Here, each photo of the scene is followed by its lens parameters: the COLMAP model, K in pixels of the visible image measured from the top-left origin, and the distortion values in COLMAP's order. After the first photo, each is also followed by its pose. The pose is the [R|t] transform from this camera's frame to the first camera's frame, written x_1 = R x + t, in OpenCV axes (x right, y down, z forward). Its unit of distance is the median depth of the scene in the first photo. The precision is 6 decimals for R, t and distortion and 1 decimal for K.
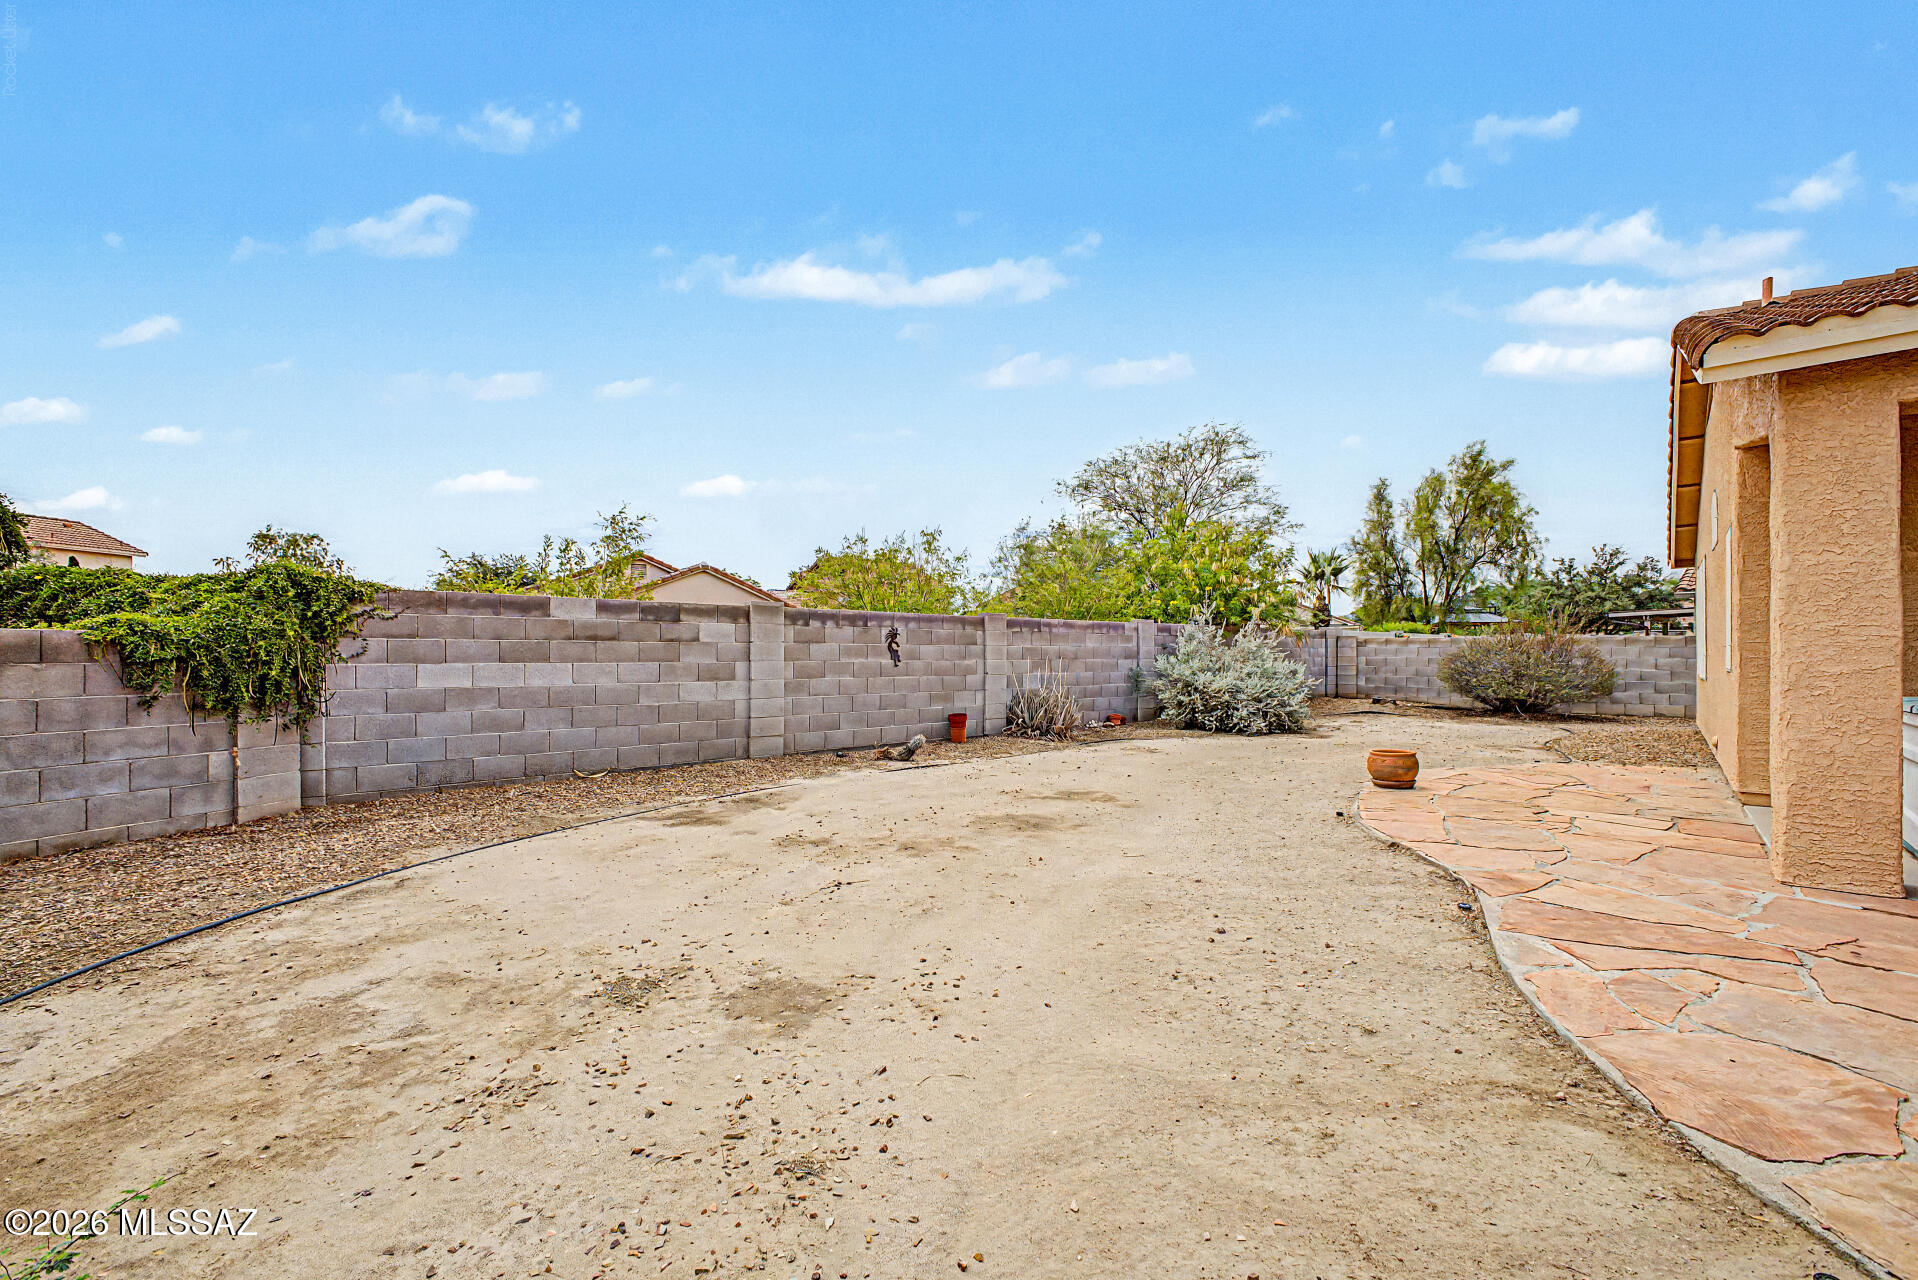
lens RADIAL K [[769.6, 0, 953.4], [0, 769.6, 641.8], [0, 0, 1]] dist [0.001627, -0.000217]
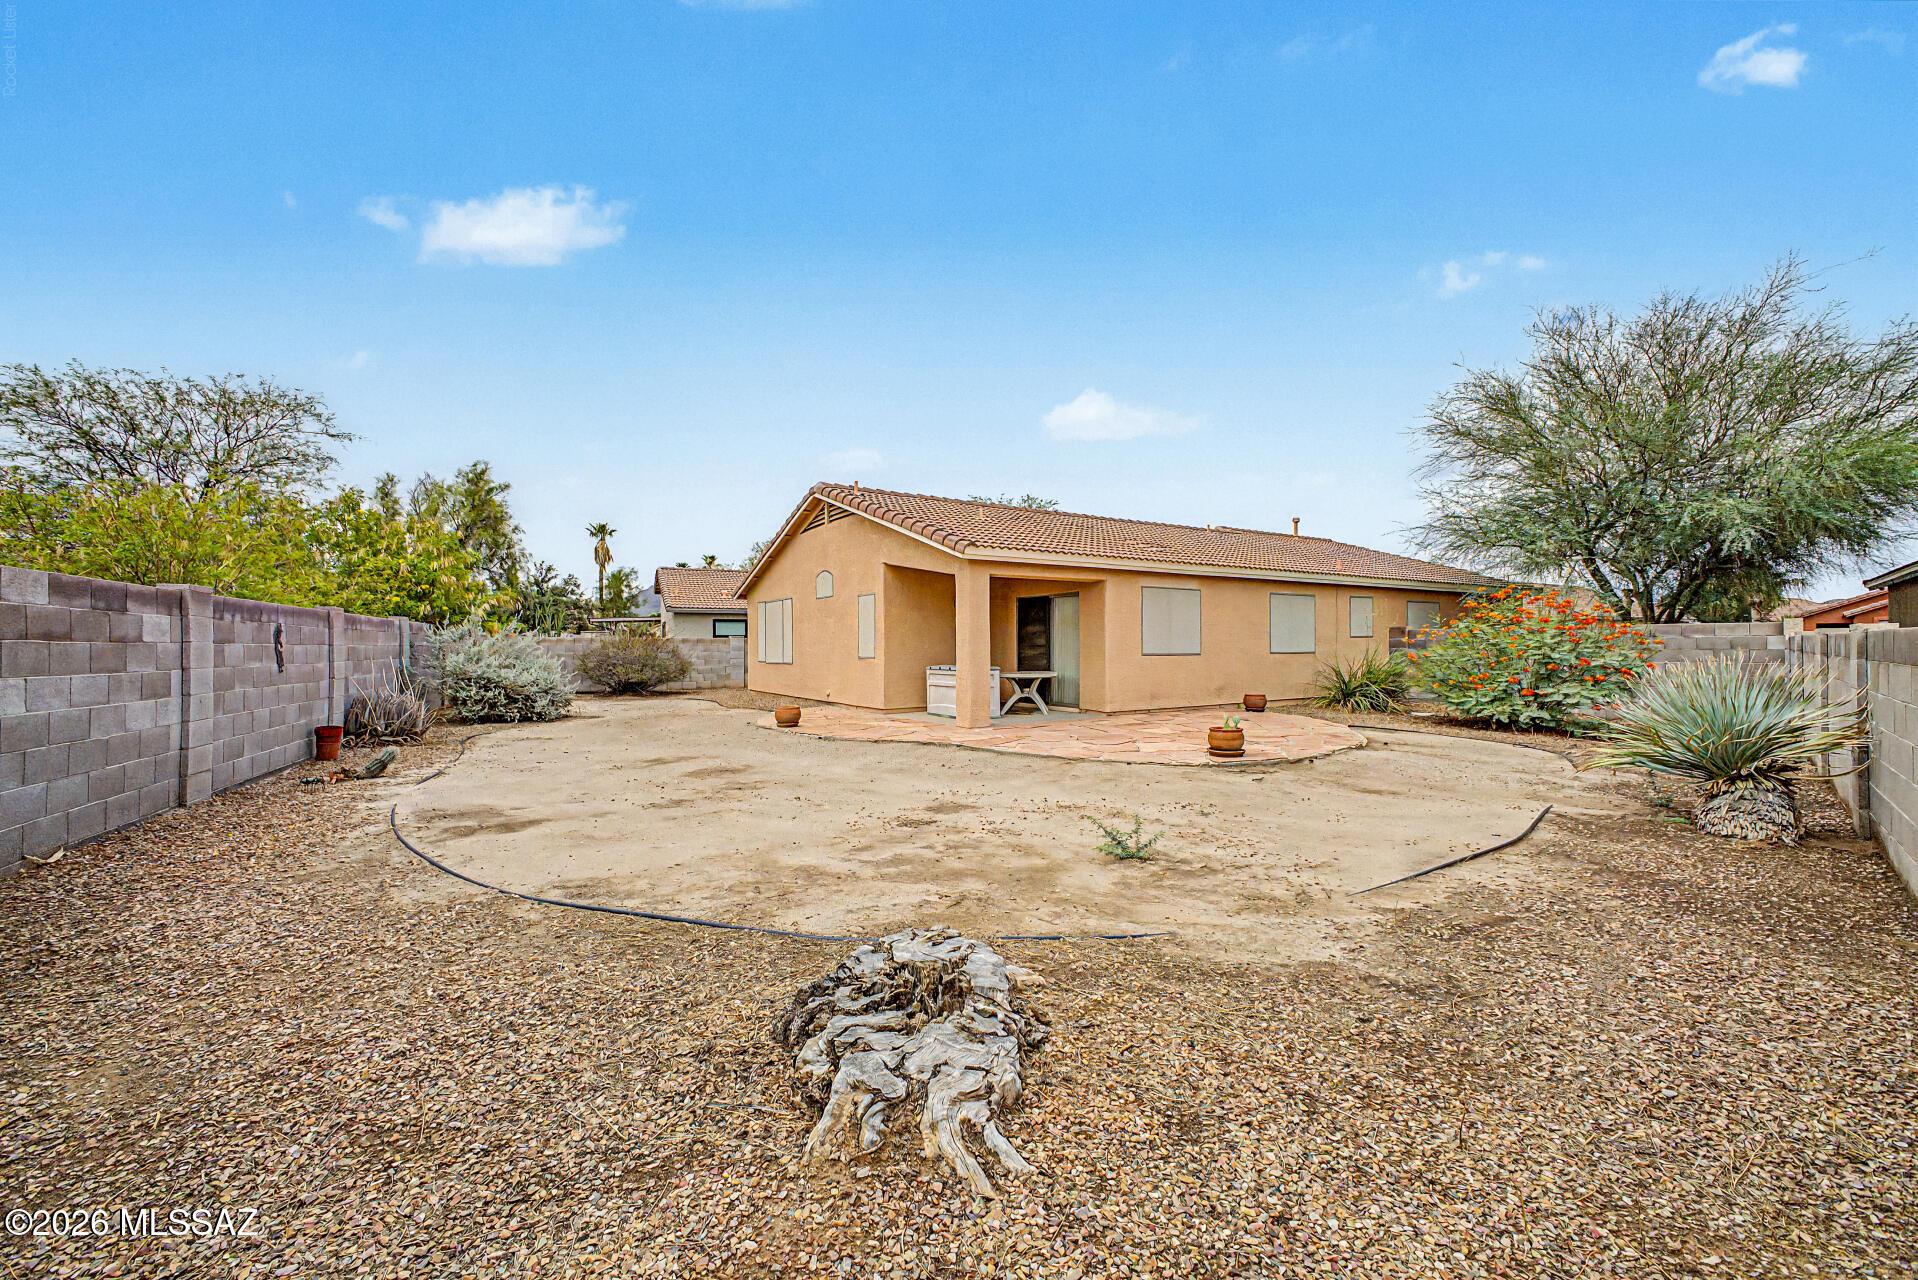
lens RADIAL K [[769.6, 0, 953.4], [0, 769.6, 641.8], [0, 0, 1]] dist [0.001627, -0.000217]
pose [[0.266712, 0.002506, 0.963773, -0.879812], [-0.007953, 0.999968, -0.000399, -0.005952], [-0.963743, -0.007559, 0.266724, 0.141554]]
